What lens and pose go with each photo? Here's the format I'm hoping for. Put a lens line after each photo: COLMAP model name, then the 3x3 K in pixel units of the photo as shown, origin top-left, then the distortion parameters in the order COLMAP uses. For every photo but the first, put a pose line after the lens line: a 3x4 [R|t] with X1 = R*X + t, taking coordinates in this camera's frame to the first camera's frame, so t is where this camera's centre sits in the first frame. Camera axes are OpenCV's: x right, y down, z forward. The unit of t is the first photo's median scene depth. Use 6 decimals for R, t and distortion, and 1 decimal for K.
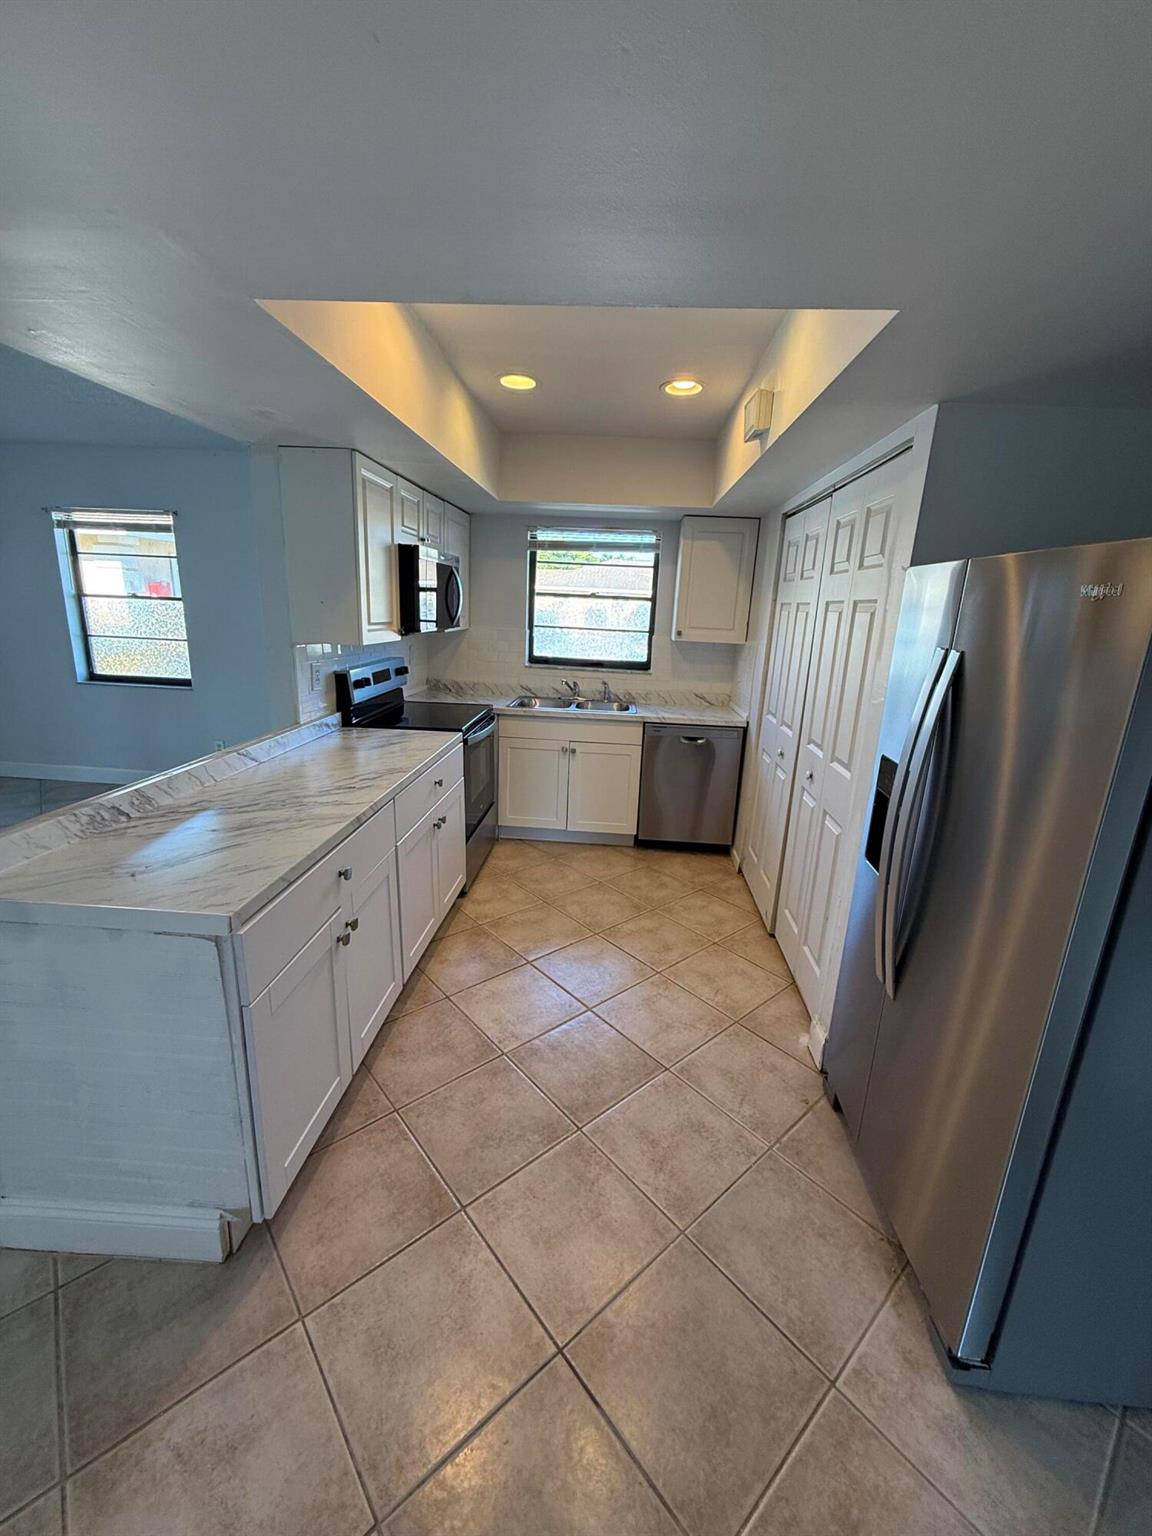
lens RADIAL K [[607.9, 0, 581.0], [0, 607.9, 761.4], [0, 0, 1]] dist [-0.000441, 0.000321]
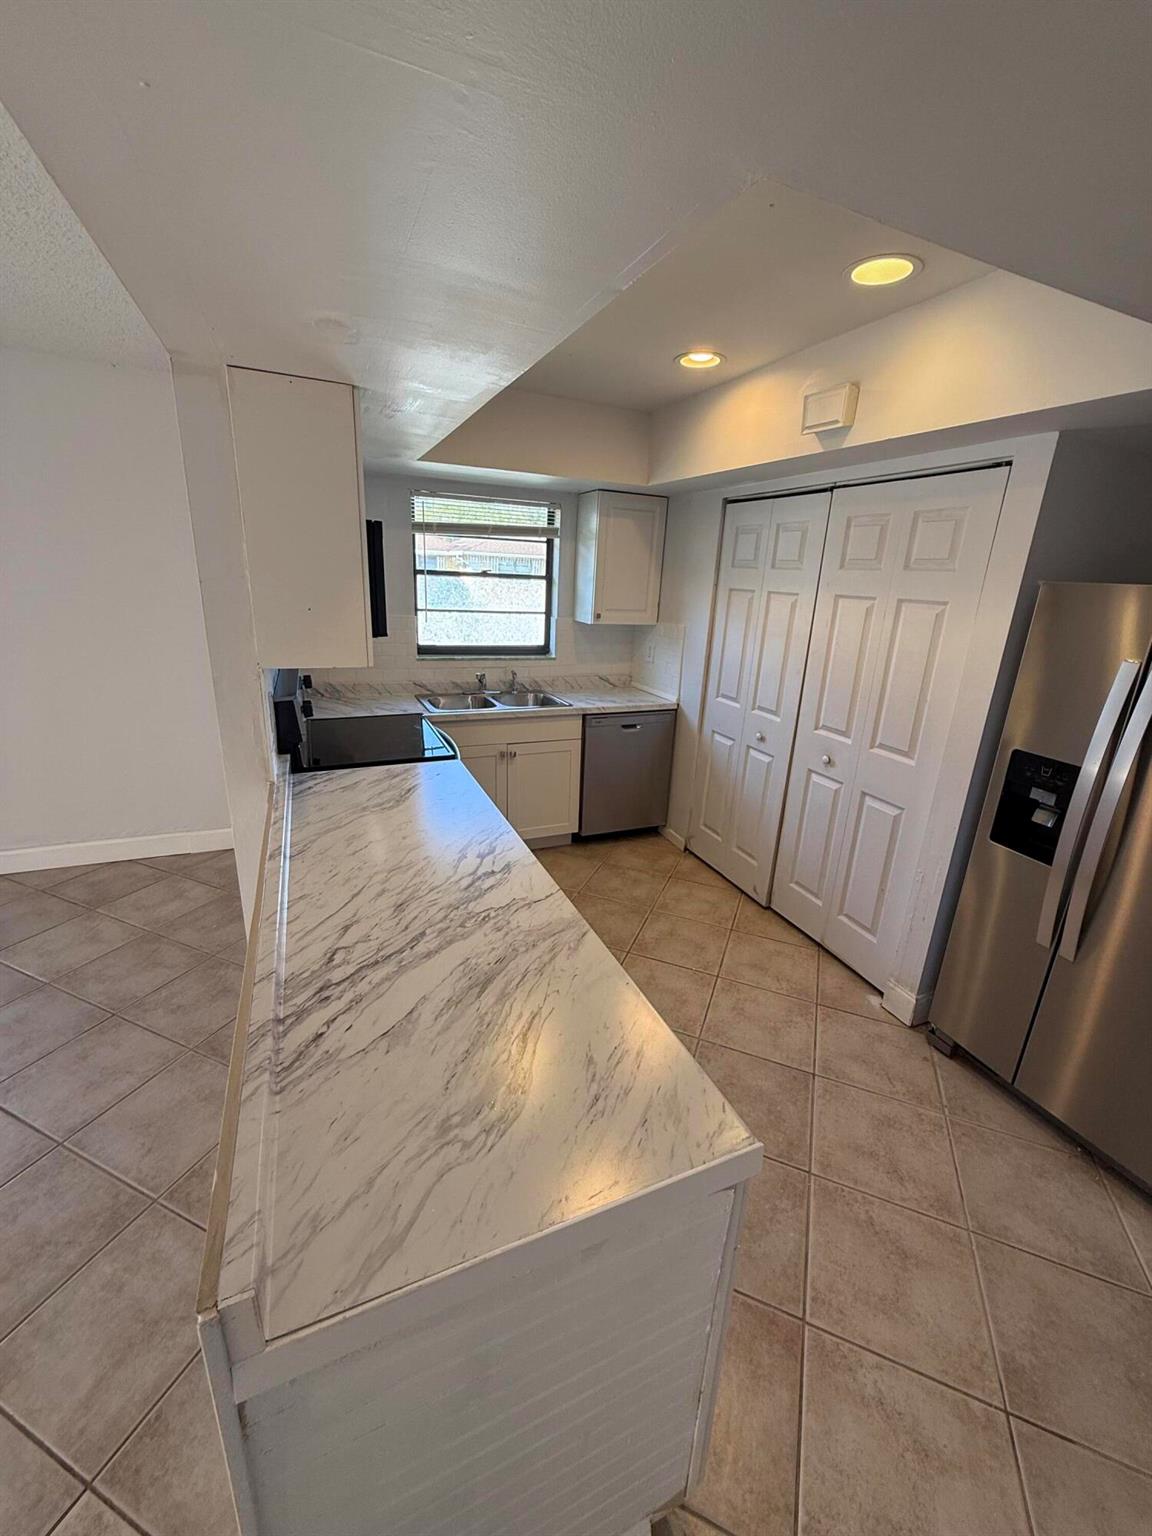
lens RADIAL K [[607.9, 0, 567.5], [0, 607.9, 760.4], [0, 0, 1]] dist [-0.000441, 0.000321]
pose [[0.889690, -0.138767, 0.434965, -0.342905], [0.108206, 0.989637, 0.094395, -0.087475], [-0.443556, -0.036917, 0.895486, 0.171823]]
